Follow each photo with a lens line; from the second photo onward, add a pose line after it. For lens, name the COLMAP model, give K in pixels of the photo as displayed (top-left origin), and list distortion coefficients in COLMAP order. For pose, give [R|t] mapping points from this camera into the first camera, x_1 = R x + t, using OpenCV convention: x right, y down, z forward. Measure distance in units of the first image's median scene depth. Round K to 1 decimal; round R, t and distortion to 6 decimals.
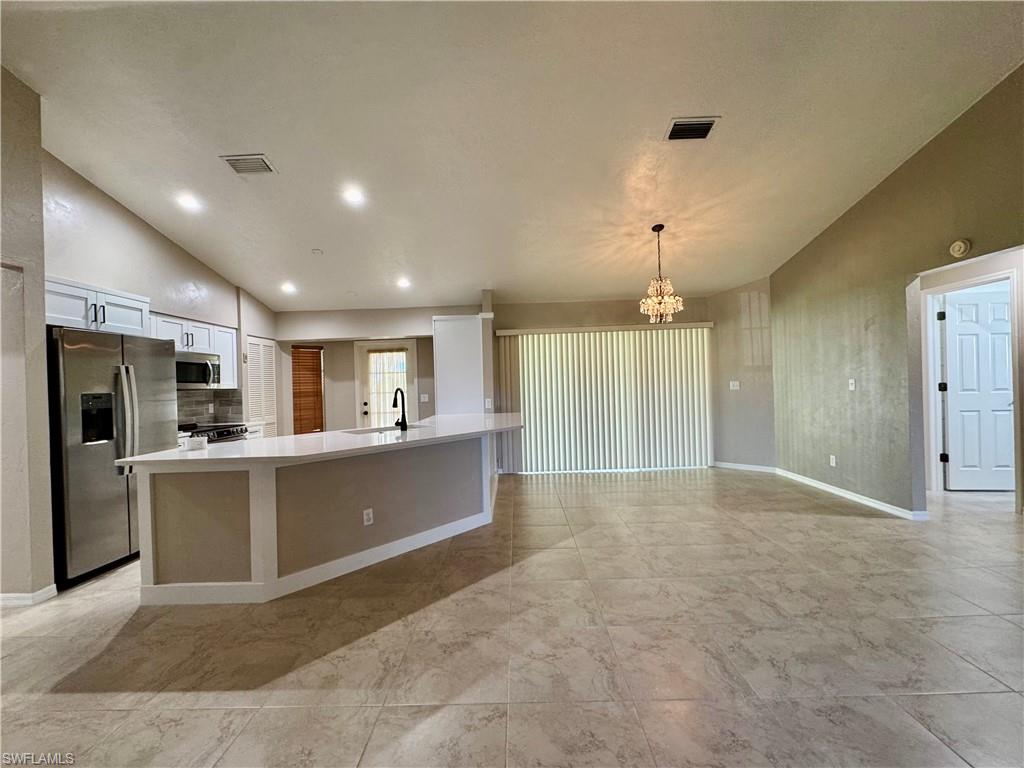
lens RADIAL K [[407.7, 0, 510.0], [0, 407.7, 384.0], [0, 0, 1]] dist [-0.003955, 0.000320]
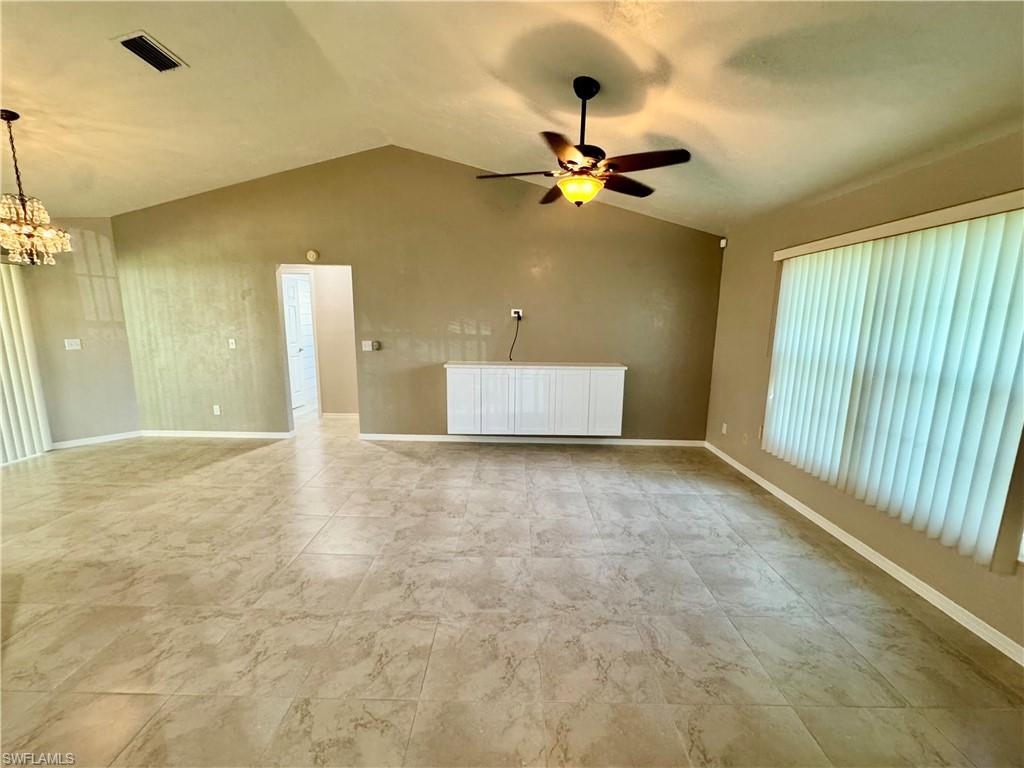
lens RADIAL K [[407.7, 0, 510.7], [0, 407.7, 385.0], [0, 0, 1]] dist [-0.003955, 0.000320]
pose [[-0.010505, -0.139354, 0.990187, -0.351011], [-0.011903, 0.990189, 0.139228, -0.051806], [-0.999874, -0.010323, -0.012061, 0.187896]]
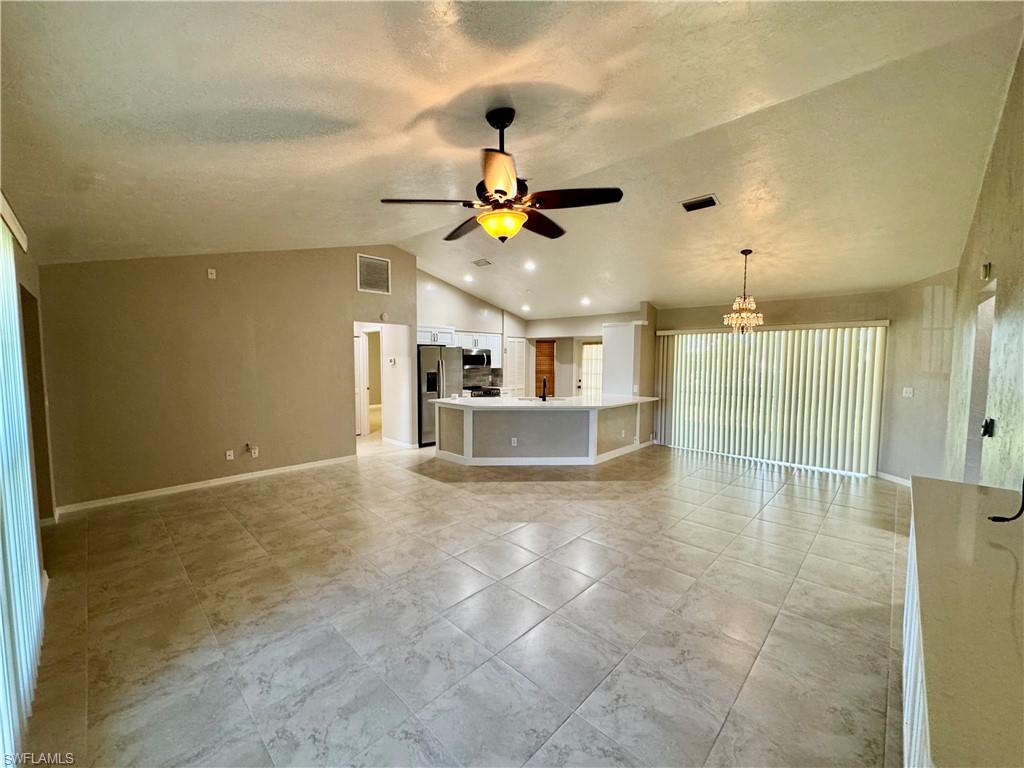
lens RADIAL K [[407.7, 0, 511.1], [0, 407.7, 383.2], [0, 0, 1]] dist [-0.003955, 0.000320]
pose [[0.731981, 0.077680, -0.676882, 0.685373], [-0.026710, 0.995987, 0.085417, -0.091557], [0.680801, -0.044444, 0.731119, -0.323016]]
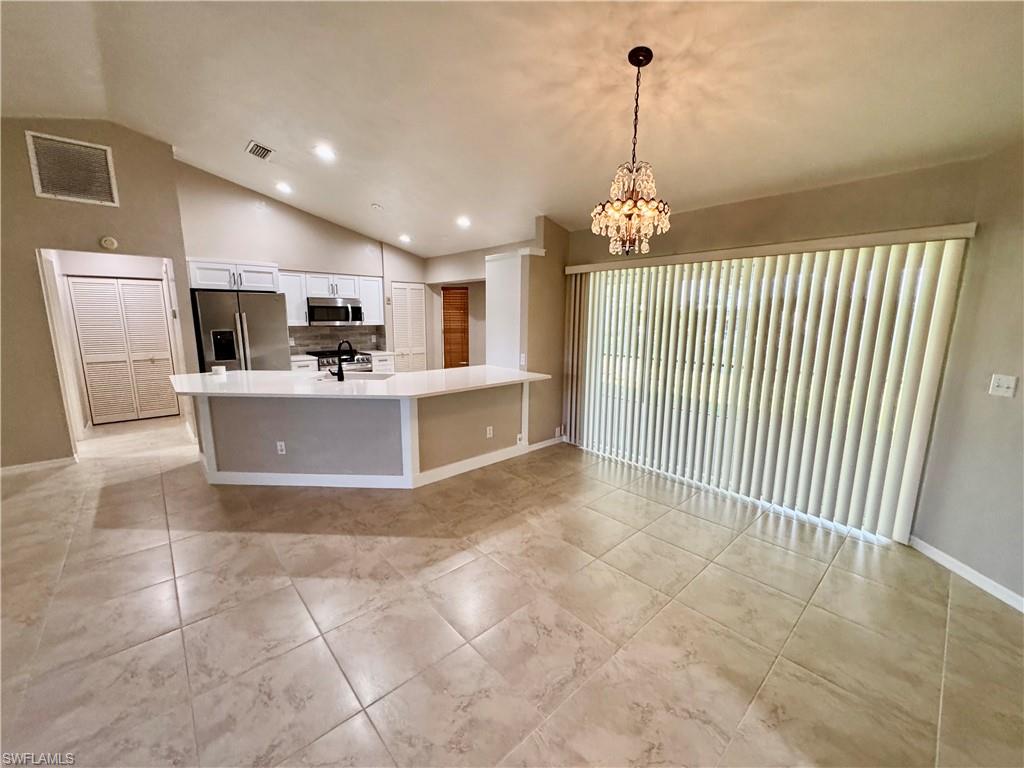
lens RADIAL K [[407.7, 0, 511.7], [0, 407.7, 384.1], [0, 0, 1]] dist [-0.003955, 0.000320]
pose [[0.679500, 0.161531, -0.715673, 0.676001], [-0.028486, 0.980535, 0.194265, -0.081496], [0.733122, -0.111616, 0.670875, 0.502721]]
